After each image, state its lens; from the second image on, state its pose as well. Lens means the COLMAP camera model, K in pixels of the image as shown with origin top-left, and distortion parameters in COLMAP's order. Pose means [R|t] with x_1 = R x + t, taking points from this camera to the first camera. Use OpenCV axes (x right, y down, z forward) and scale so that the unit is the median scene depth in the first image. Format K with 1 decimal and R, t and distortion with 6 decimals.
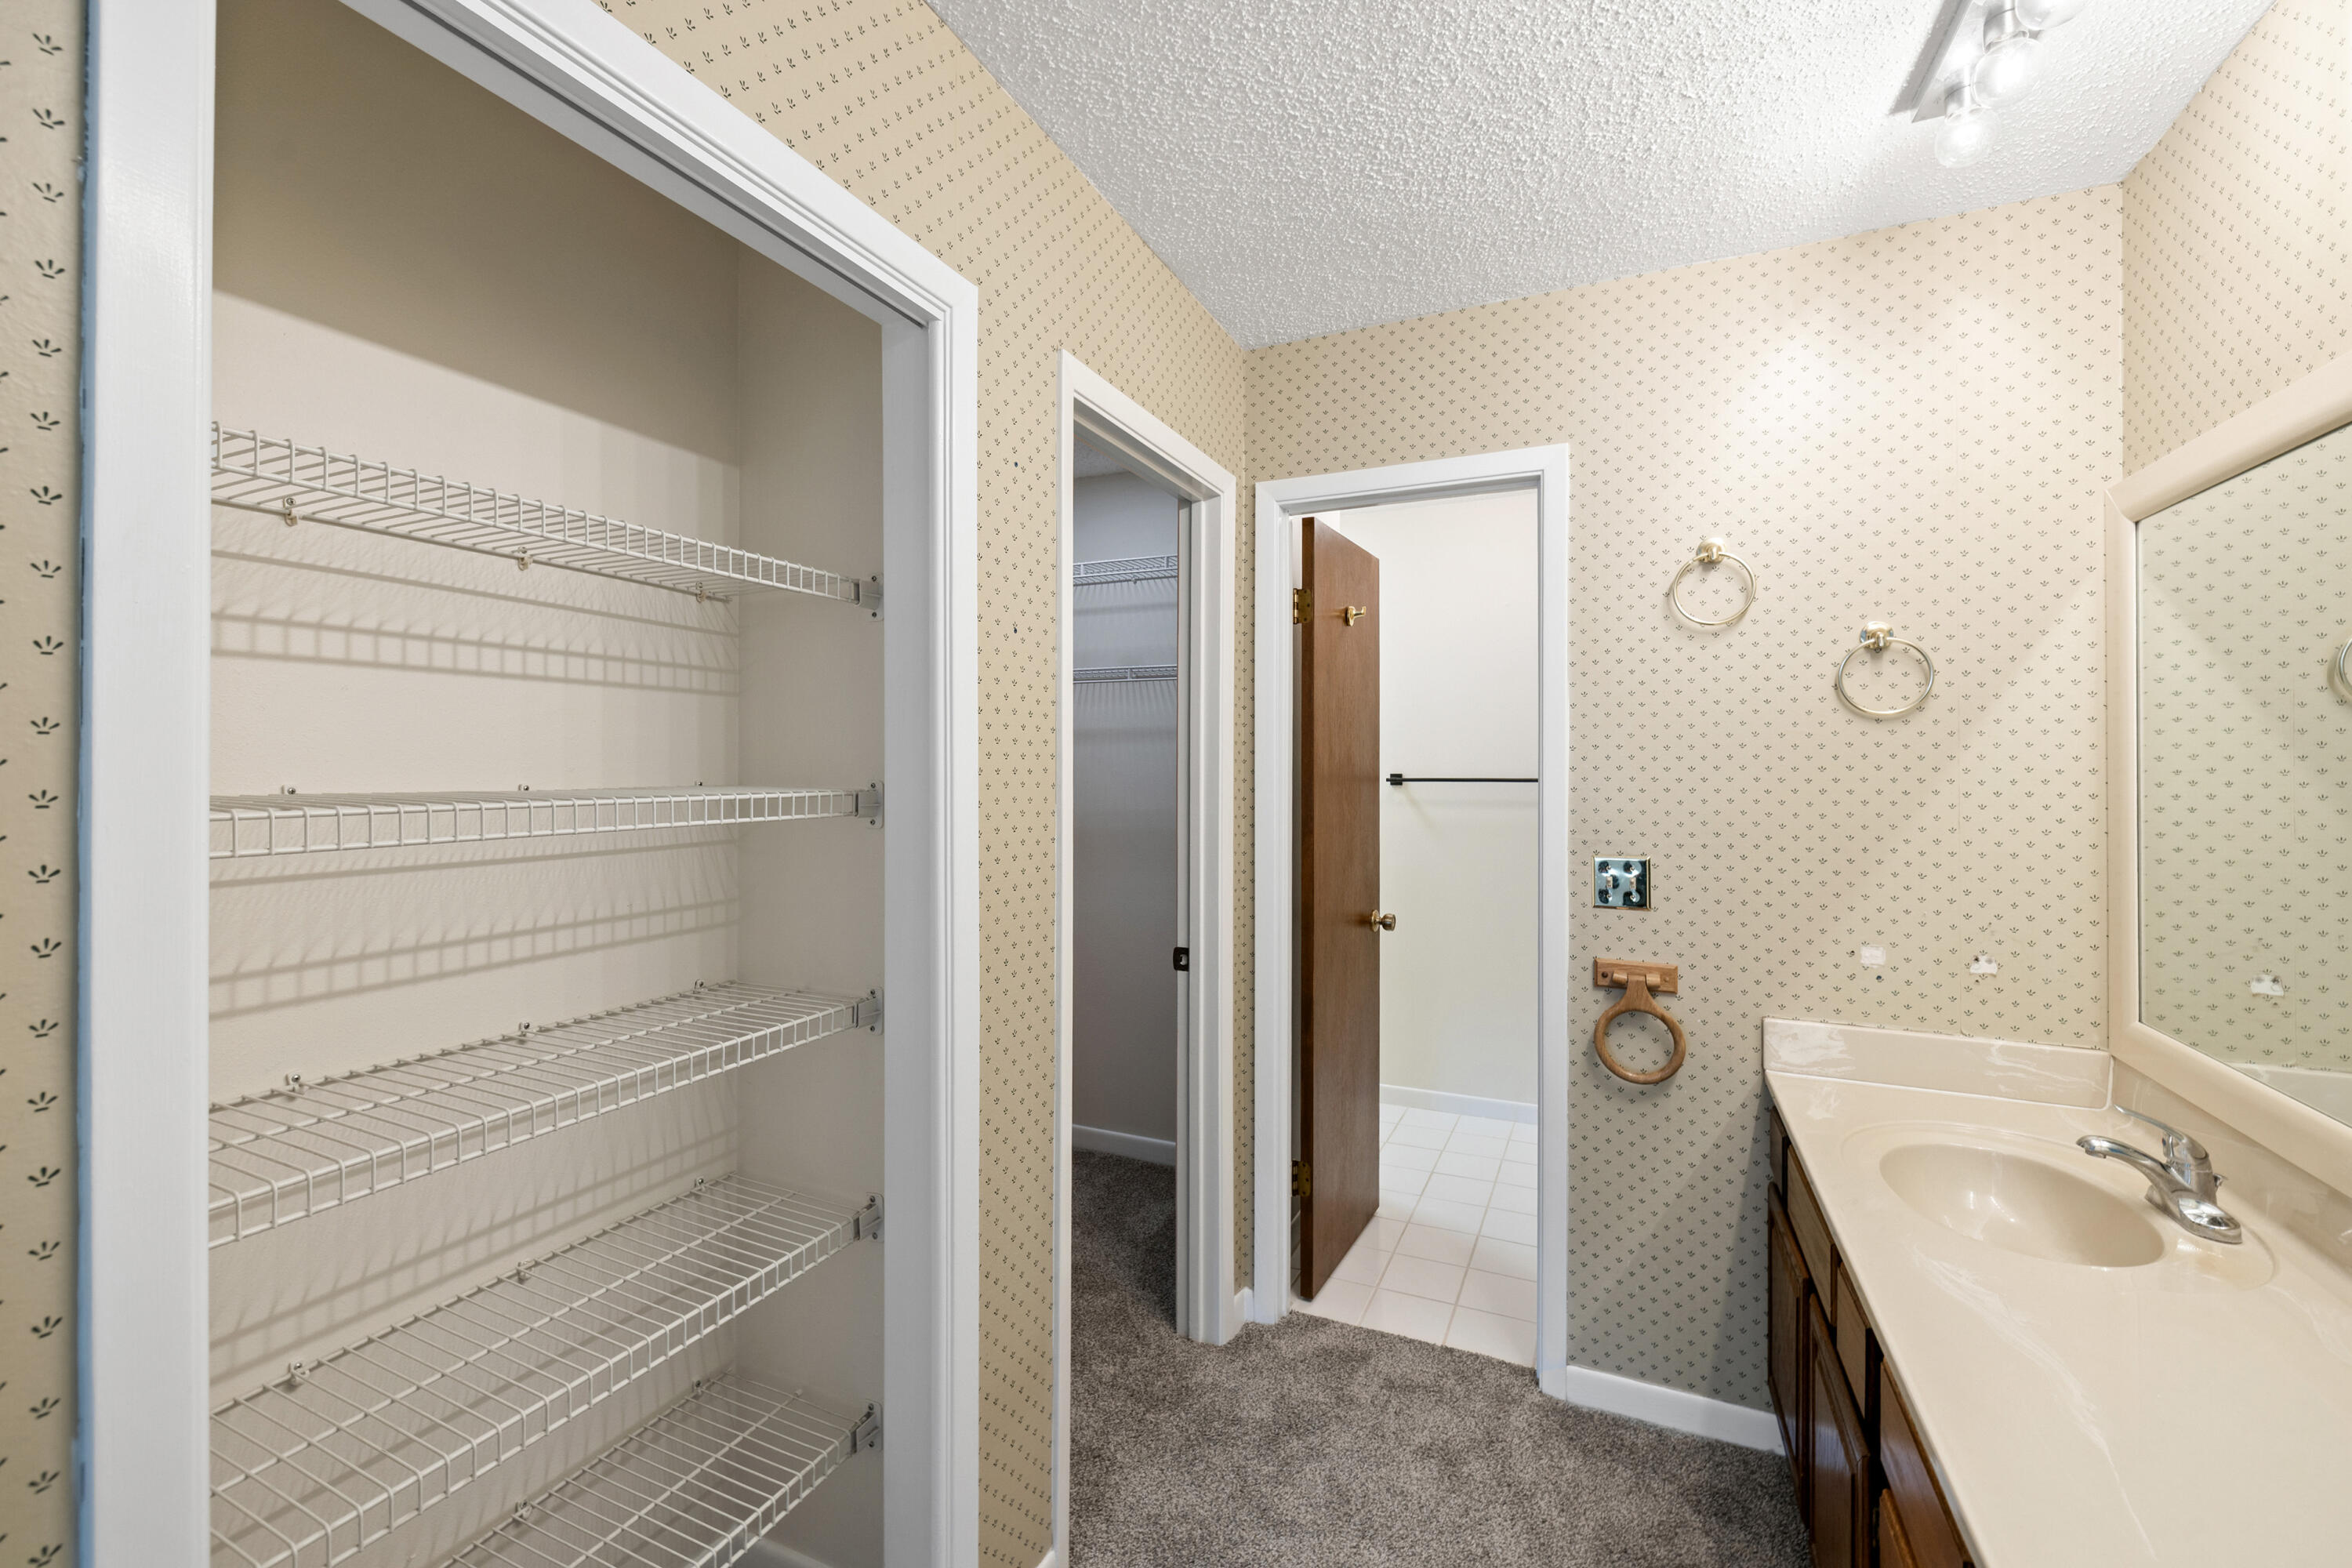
lens RADIAL K [[1023.0, 0, 1187.3], [0, 1023.0, 762.5], [0, 0, 1]] dist [0.002250, -0.000233]
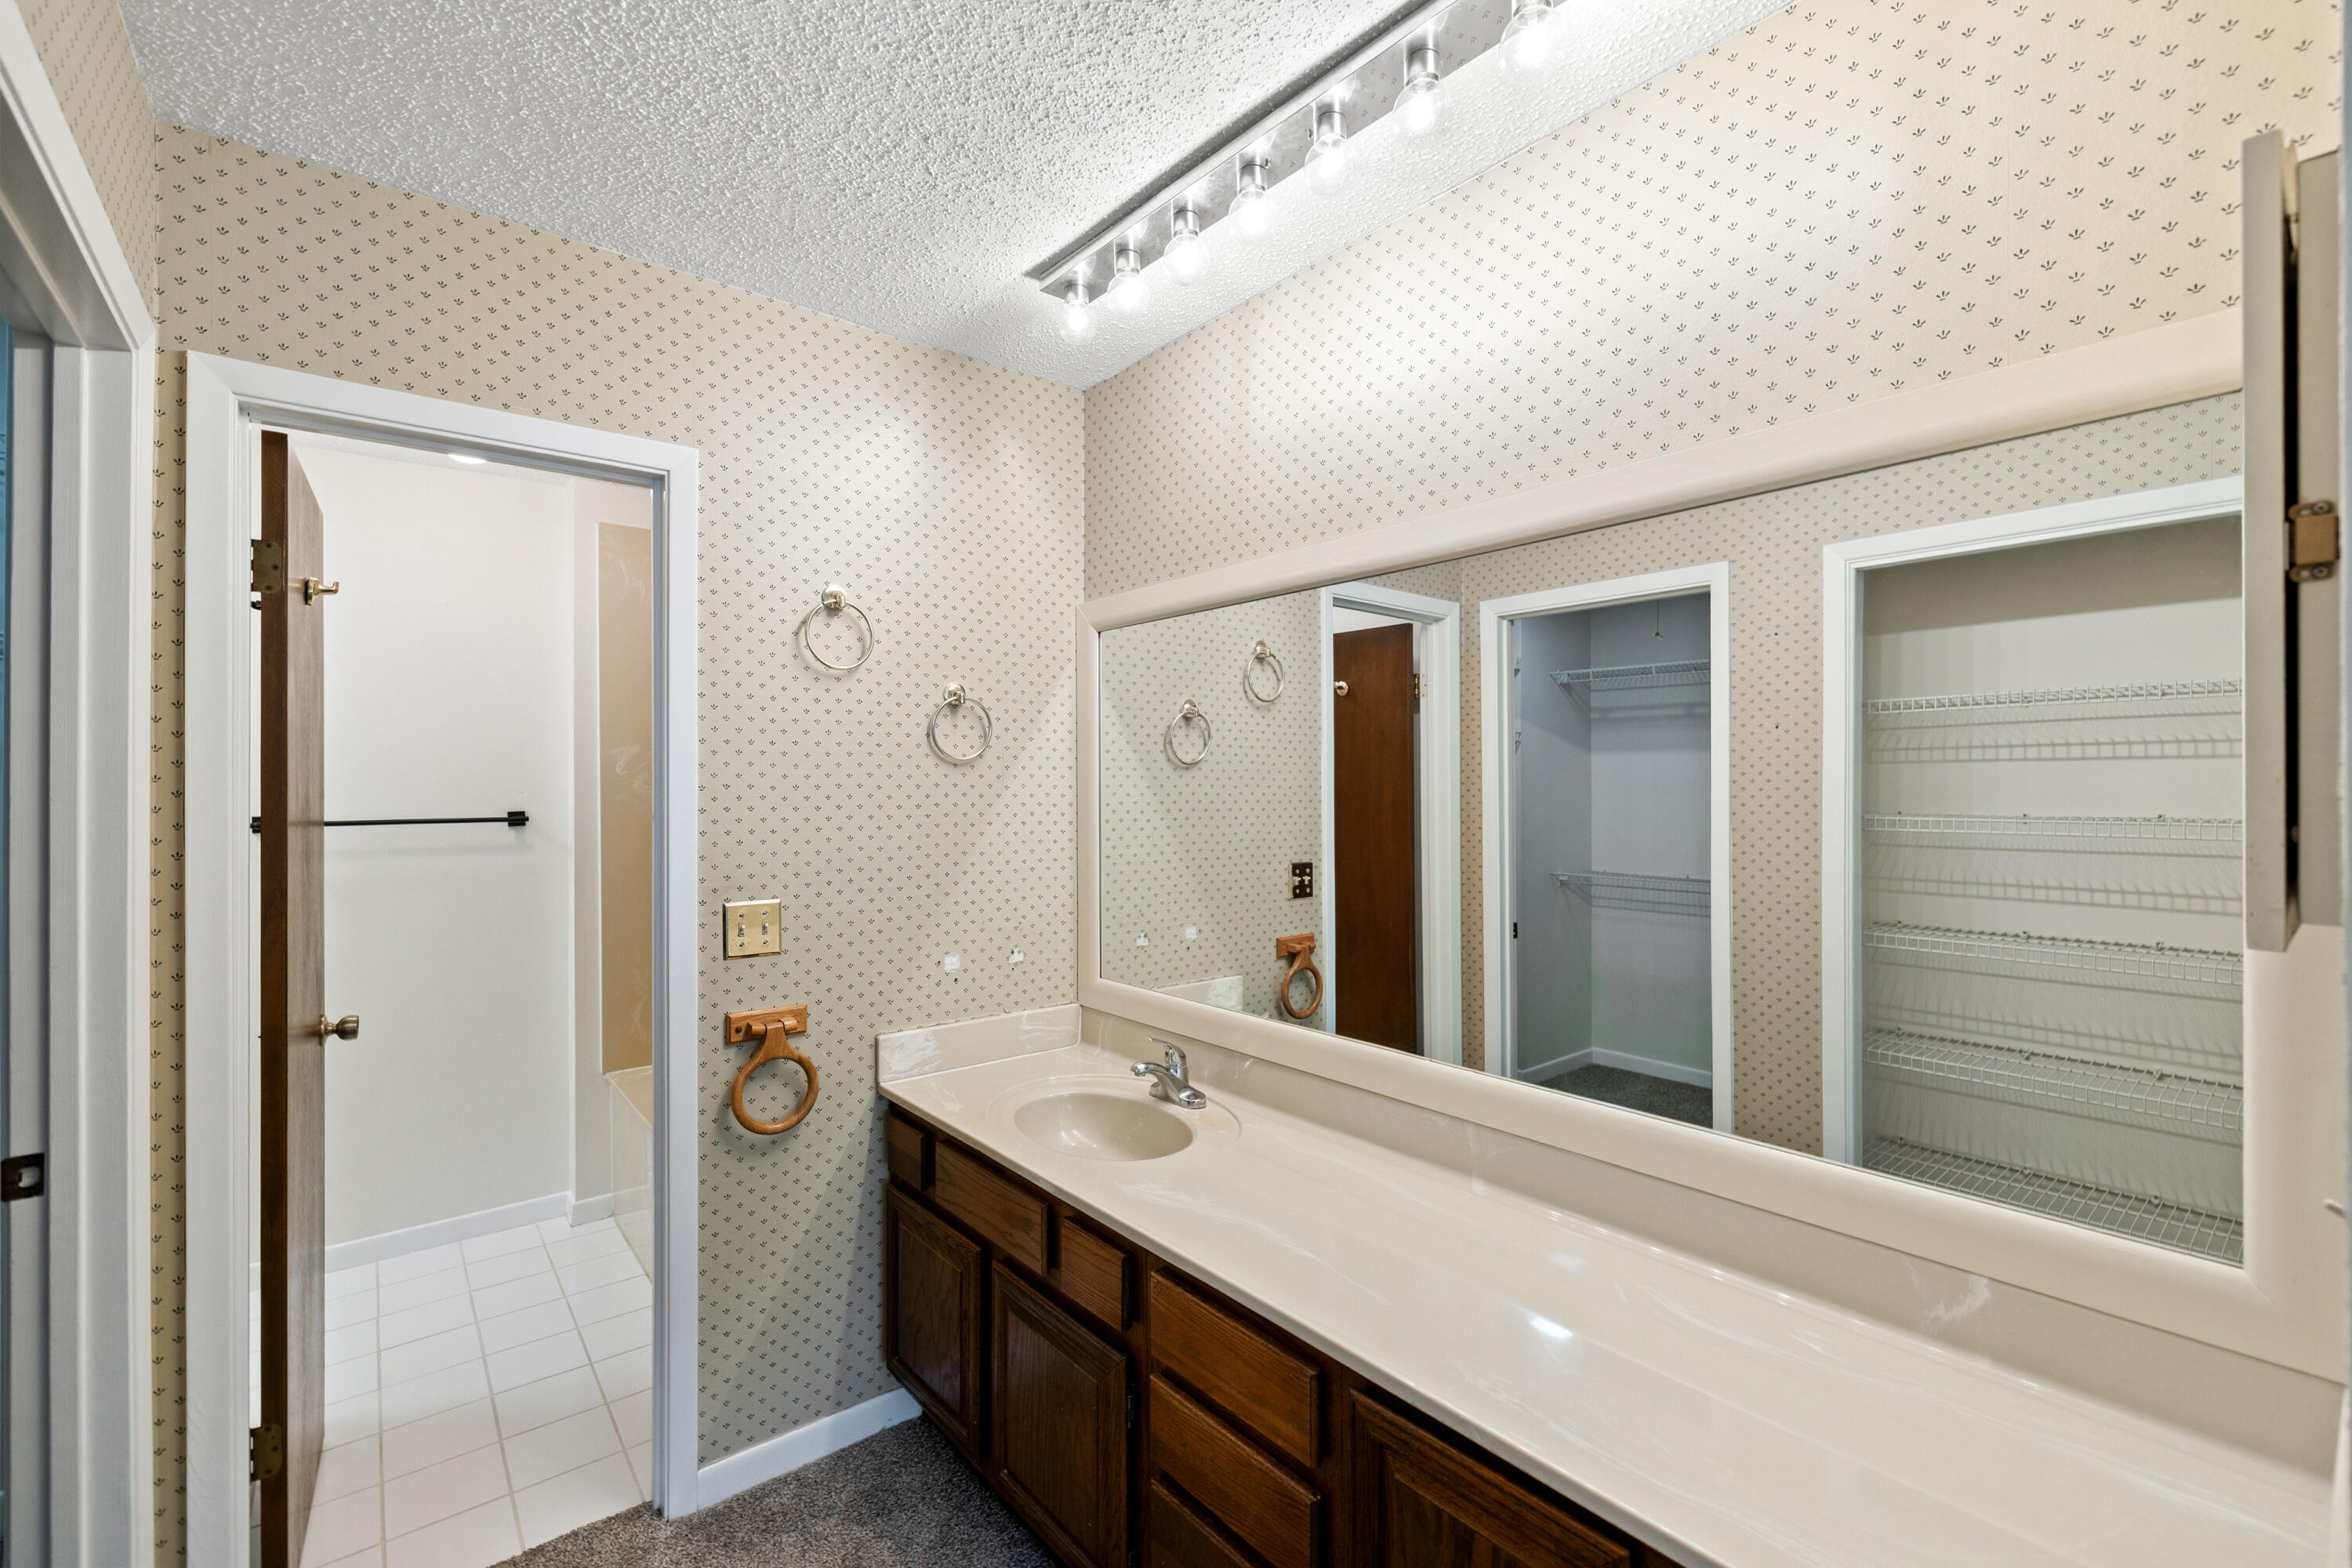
lens RADIAL K [[987.0, 0, 1187.1], [0, 987.0, 789.3], [0, 0, 1]] dist [-0.000076, 0.000781]
pose [[0.434940, -0.005039, 0.900445, -0.233145], [0.002661, 0.999987, 0.004311, -0.016065], [-0.900455, 0.000521, 0.434948, 0.243056]]
